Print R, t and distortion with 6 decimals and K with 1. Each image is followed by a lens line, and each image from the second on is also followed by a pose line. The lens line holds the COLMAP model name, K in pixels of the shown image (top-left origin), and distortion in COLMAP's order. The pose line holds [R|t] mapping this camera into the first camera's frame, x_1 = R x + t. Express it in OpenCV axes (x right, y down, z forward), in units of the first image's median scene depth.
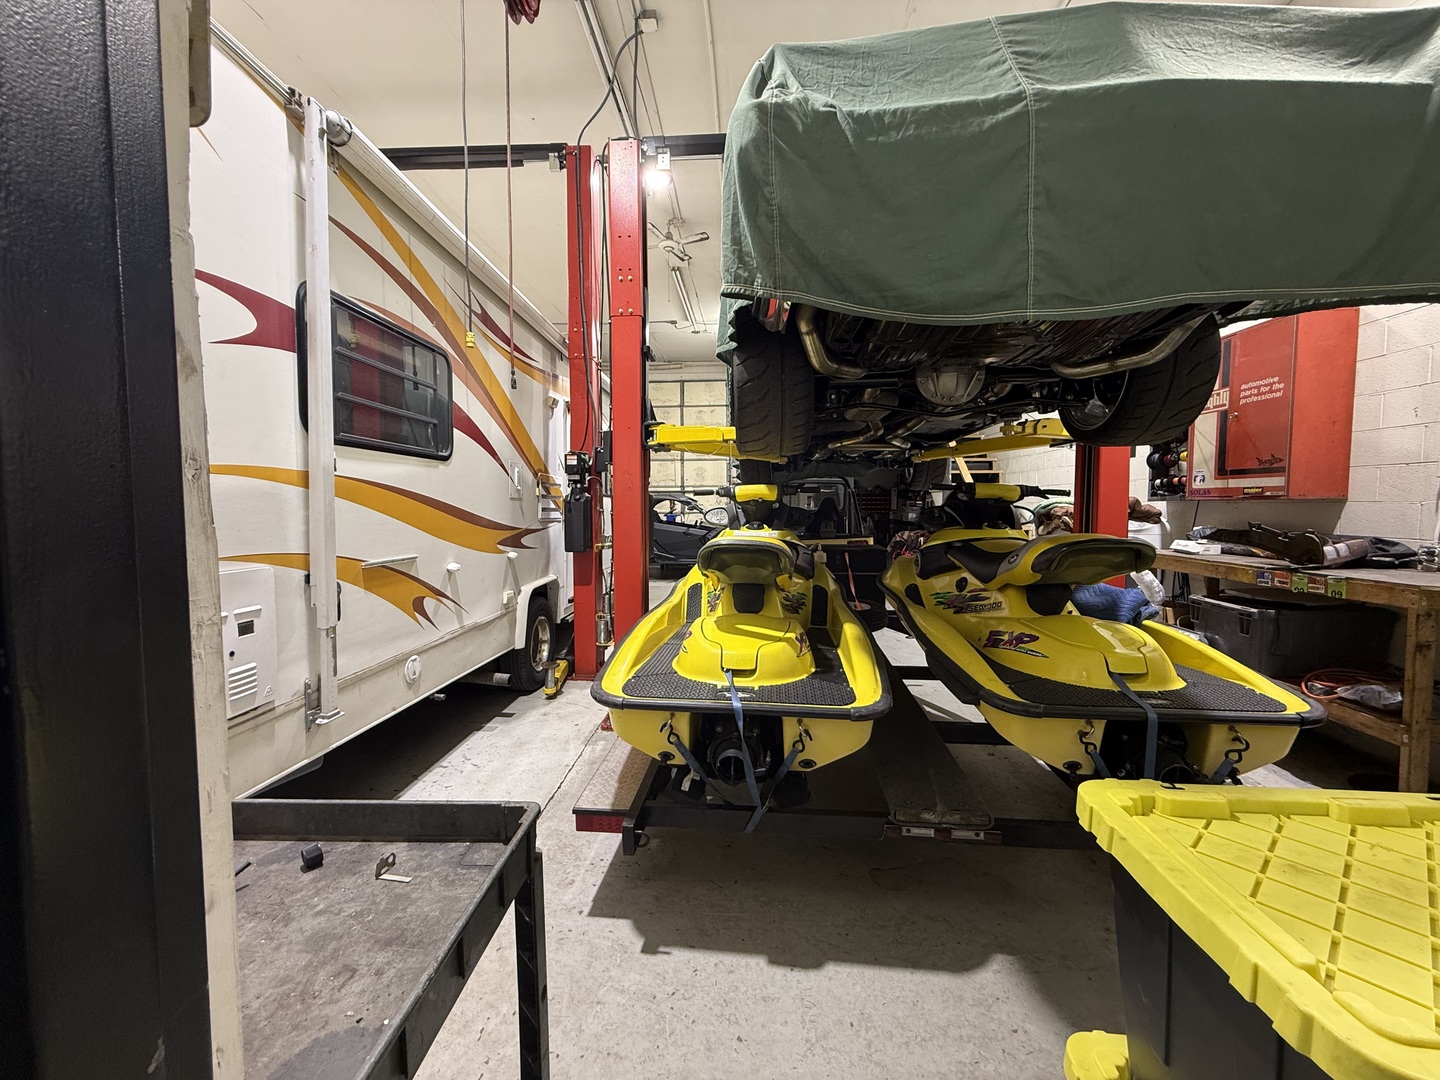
lens RADIAL K [[571.5, 0, 714.3], [0, 571.5, 536.3], [0, 0, 1]] dist [-0.000780, 0.000260]
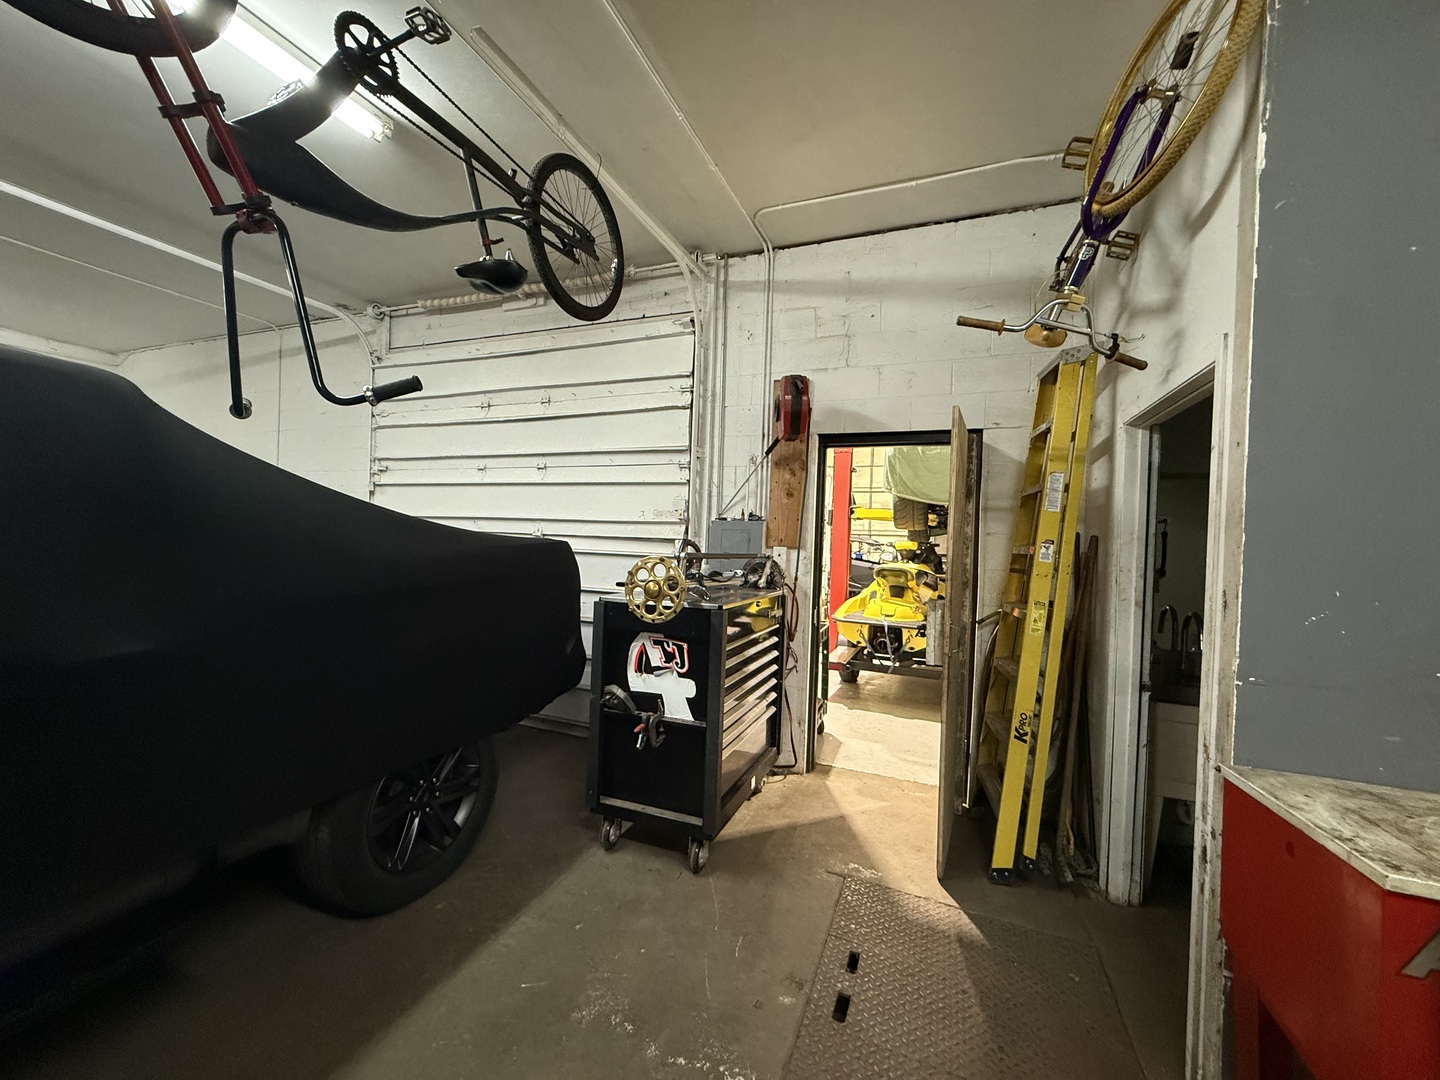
lens RADIAL K [[571.5, 0, 715.3], [0, 571.5, 541.8], [0, 0, 1]] dist [-0.000780, 0.000260]
pose [[0.948804, 0.033203, -0.314115, 0.087854], [-0.049550, 0.997793, -0.044201, 0.045422], [0.311954, 0.057503, 0.948355, -1.491767]]
